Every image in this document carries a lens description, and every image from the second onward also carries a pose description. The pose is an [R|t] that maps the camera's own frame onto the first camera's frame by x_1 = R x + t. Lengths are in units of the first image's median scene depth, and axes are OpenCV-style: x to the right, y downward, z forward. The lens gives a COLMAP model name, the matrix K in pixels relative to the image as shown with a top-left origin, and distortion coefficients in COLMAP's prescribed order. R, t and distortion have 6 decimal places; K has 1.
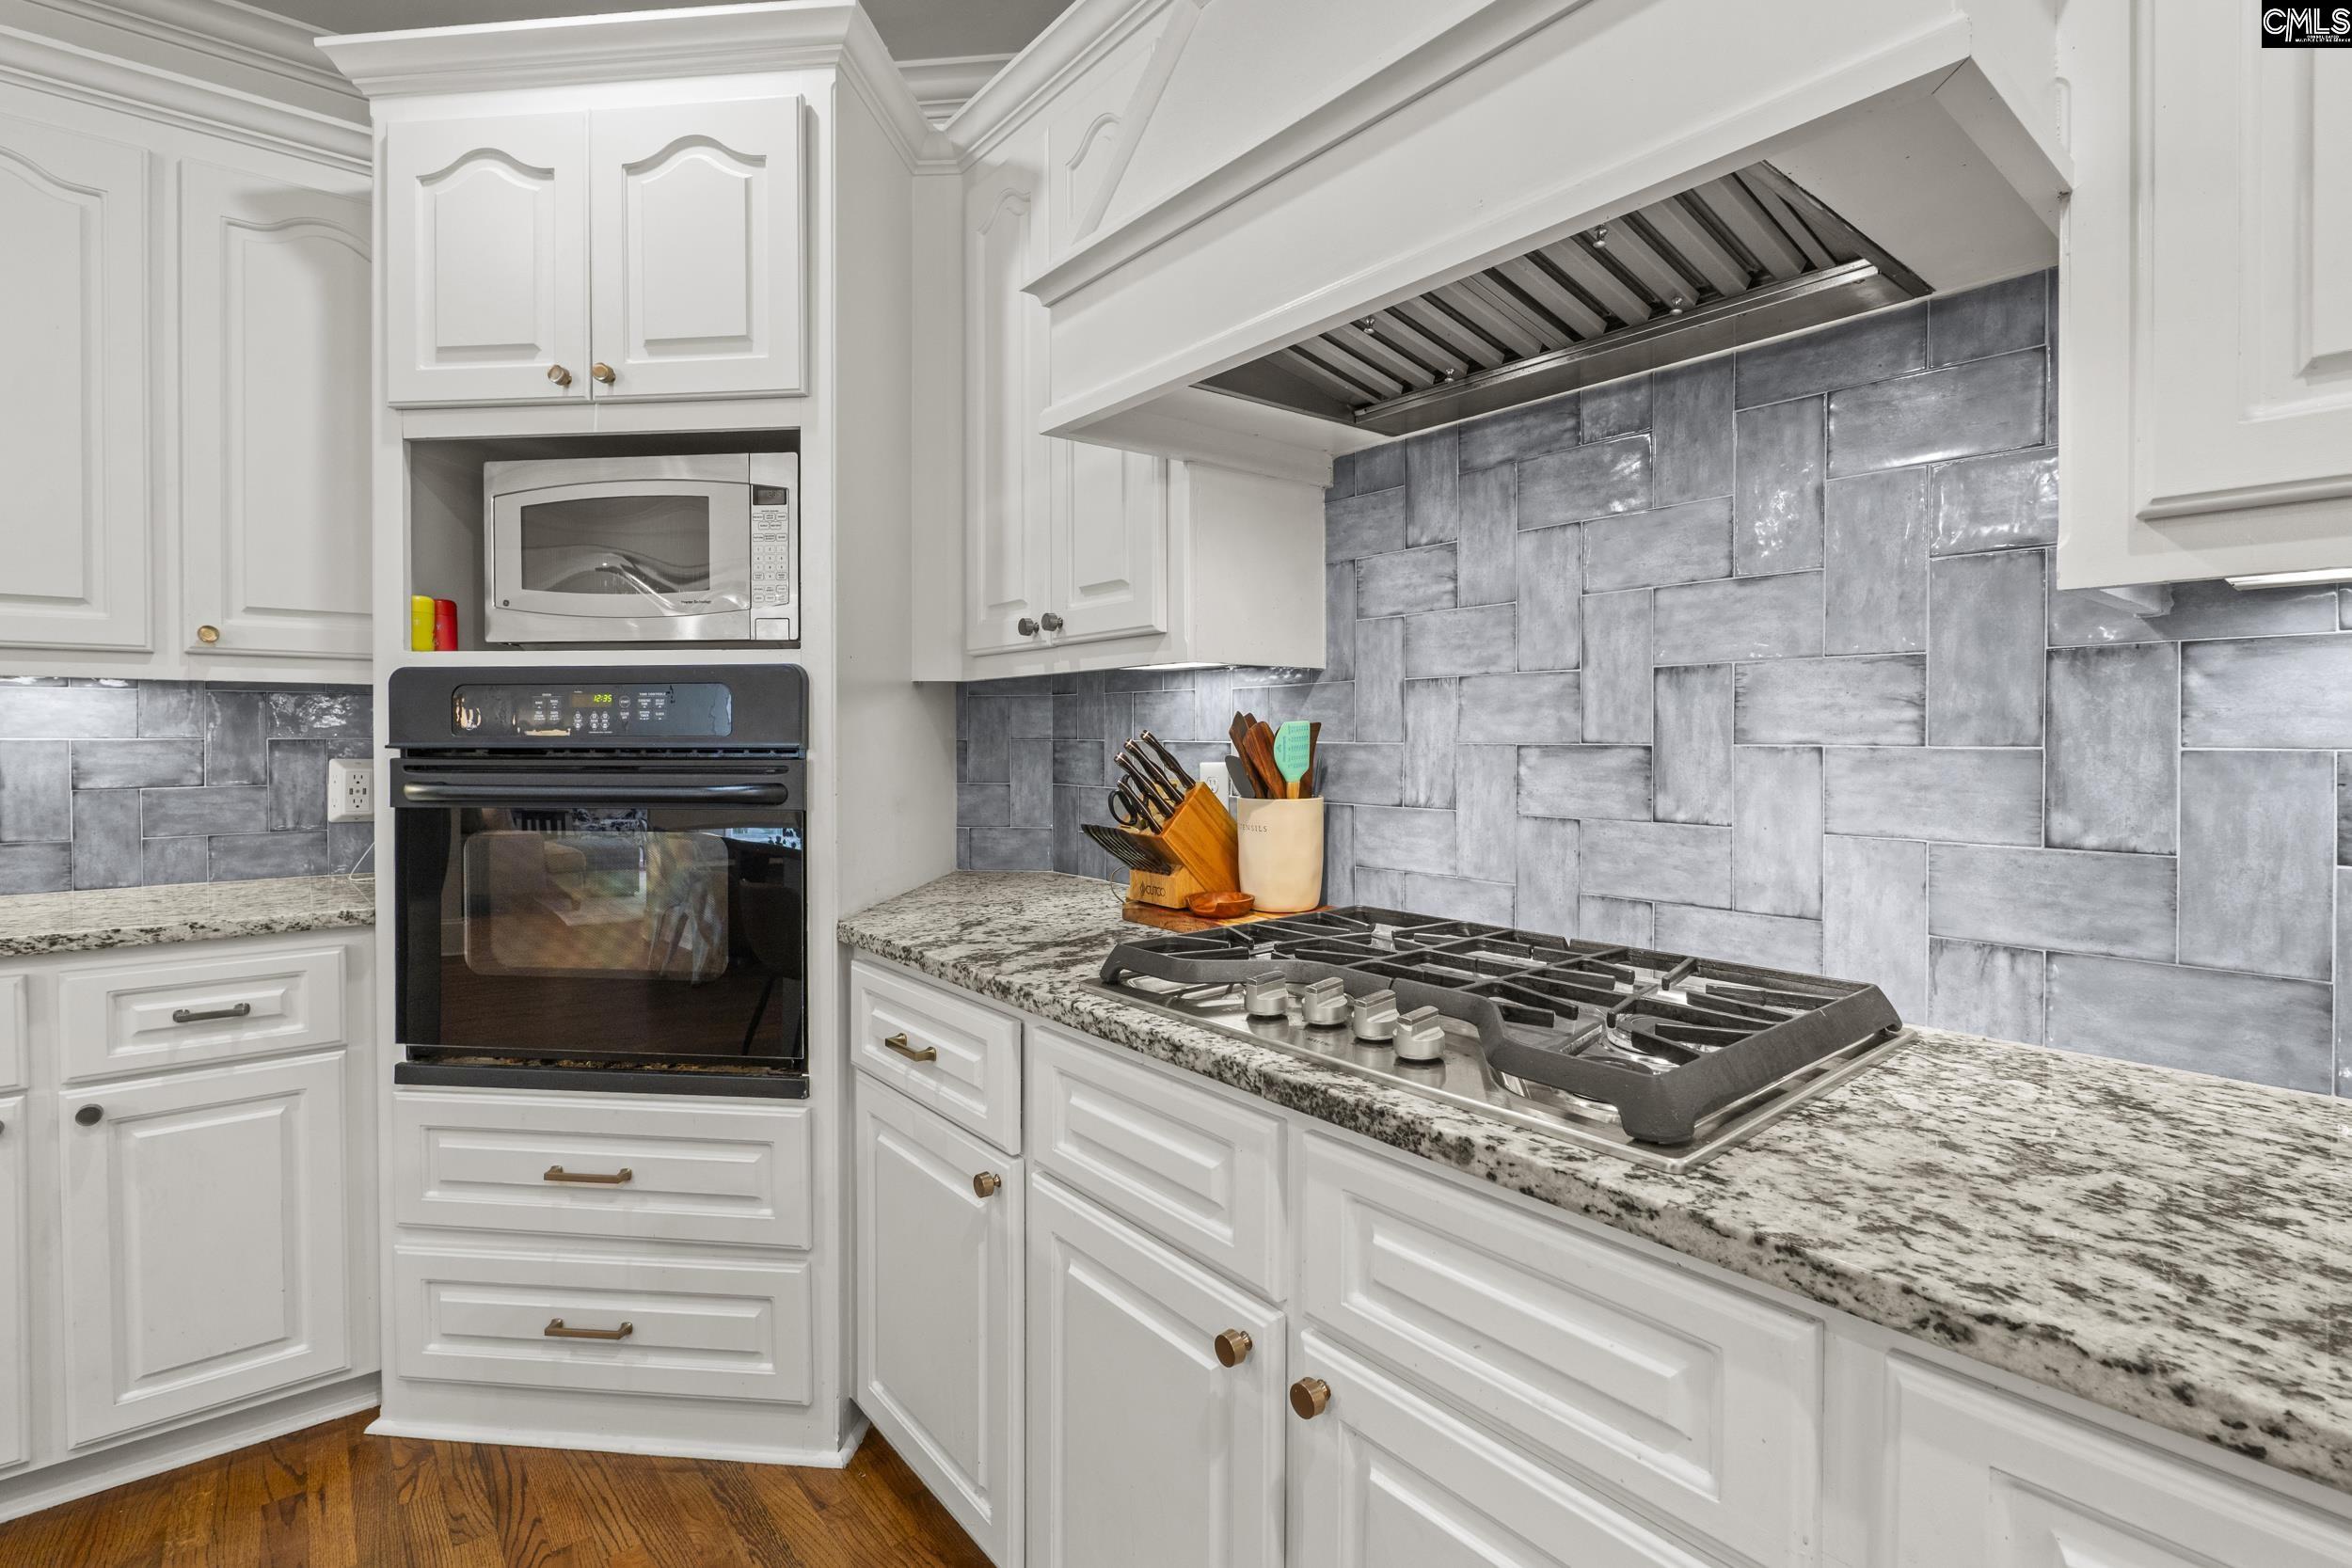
lens RADIAL K [[1079.0, 0, 1160.6], [0, 1079.0, 744.8], [0, 0, 1]] dist [-0.012168, 0.002539]
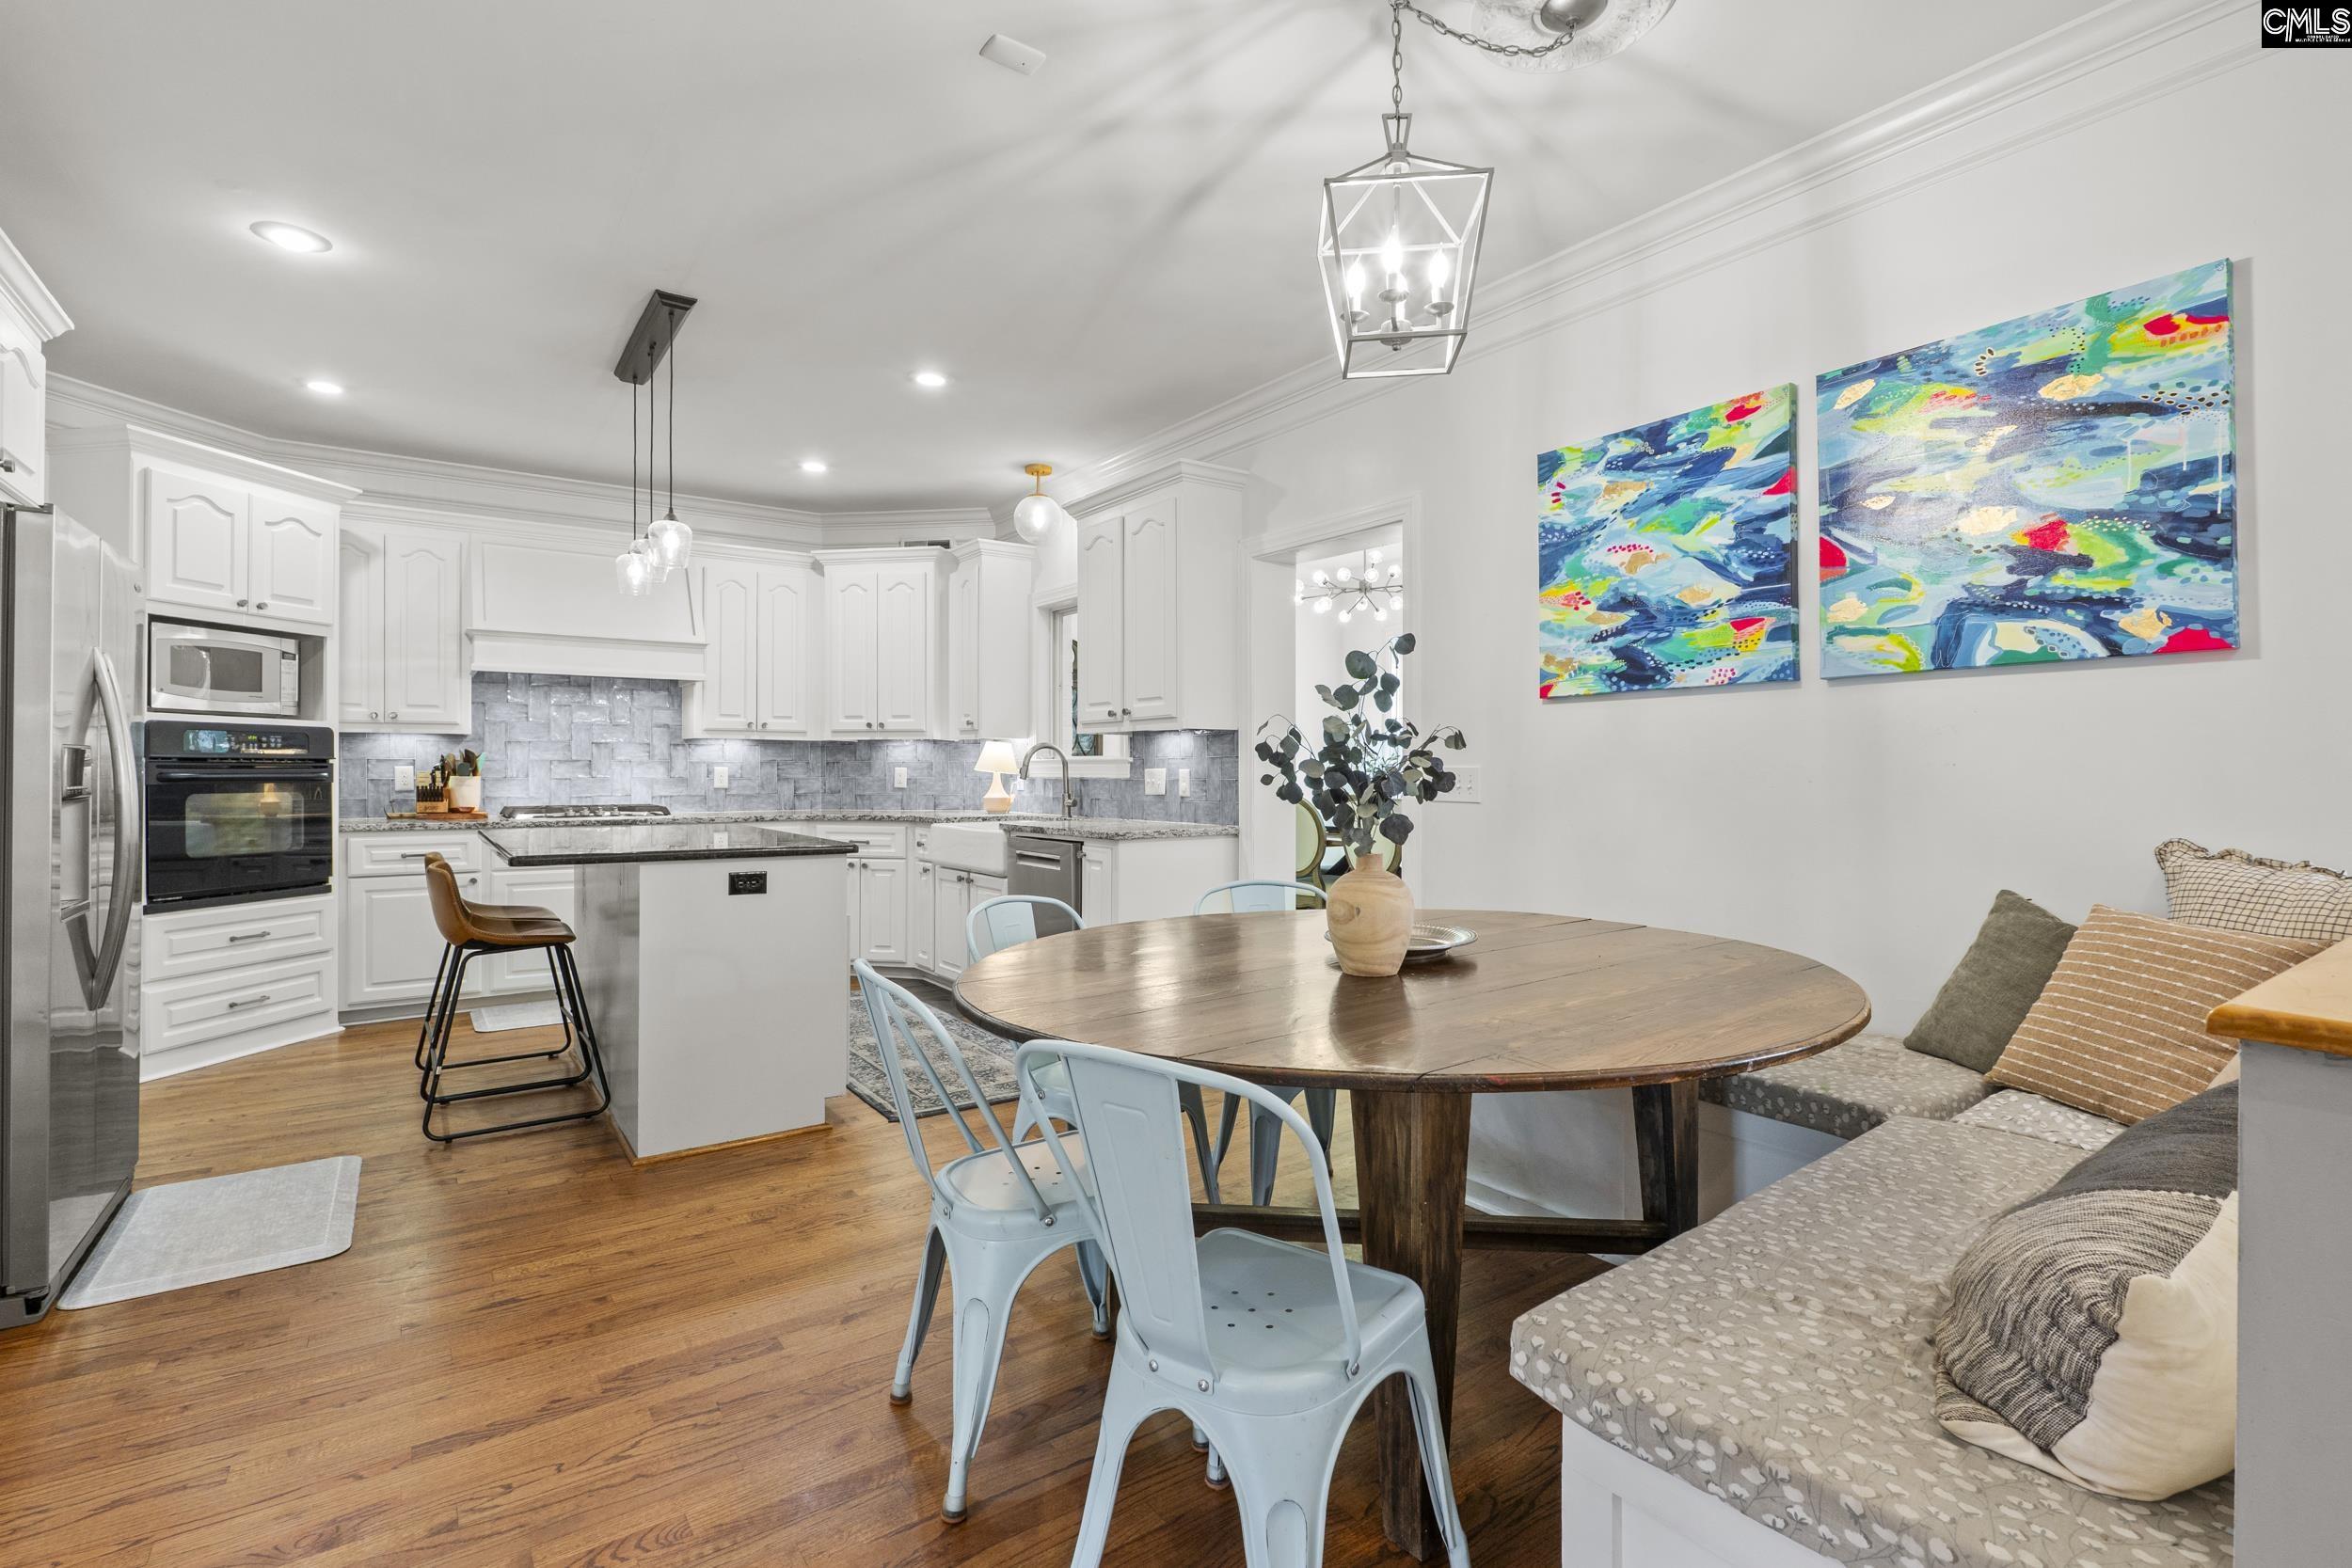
lens RADIAL K [[1079.0, 0, 1176.6], [0, 1079.0, 773.8], [0, 0, 1]] dist [-0.012168, 0.002539]
pose [[0.058484, -0.001080, 0.998288, -3.206647], [0.007526, 0.999971, 0.000641, 0.059653], [-0.998260, 0.007475, 0.058490, -1.382353]]
